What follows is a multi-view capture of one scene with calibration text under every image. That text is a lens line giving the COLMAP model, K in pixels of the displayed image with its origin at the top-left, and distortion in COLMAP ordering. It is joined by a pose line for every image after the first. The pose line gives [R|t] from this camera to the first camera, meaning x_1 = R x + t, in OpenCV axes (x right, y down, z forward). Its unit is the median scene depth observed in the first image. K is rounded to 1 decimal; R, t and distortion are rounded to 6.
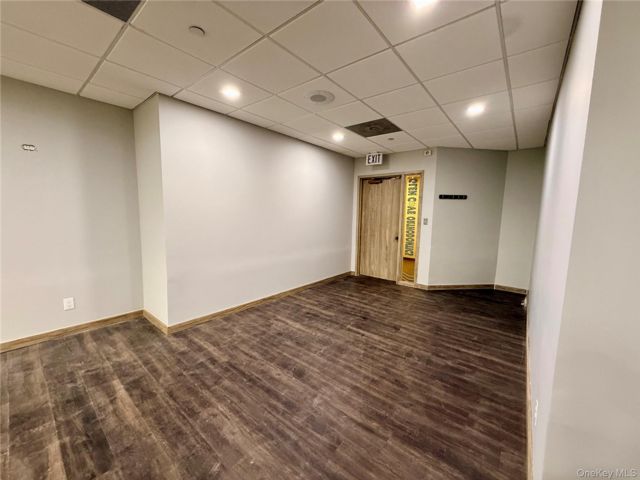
lens RADIAL K [[252.8, 0, 319.2], [0, 252.8, 240.3], [0, 0, 1]] dist [0.006012, -0.000064]
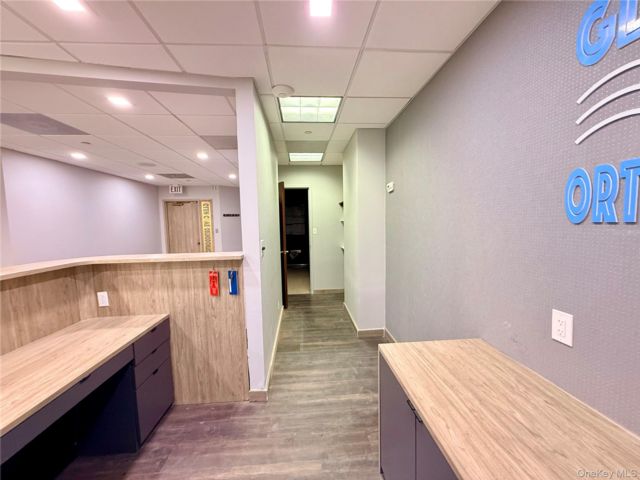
lens RADIAL K [[252.8, 0, 321.3], [0, 252.8, 241.5], [0, 0, 1]] dist [0.006012, -0.000064]
pose [[0.726461, -0.080513, 0.682475, -0.185492], [0.109317, 0.994007, 0.000903, 0.059774], [-0.678458, 0.073950, 0.730908, -0.577376]]
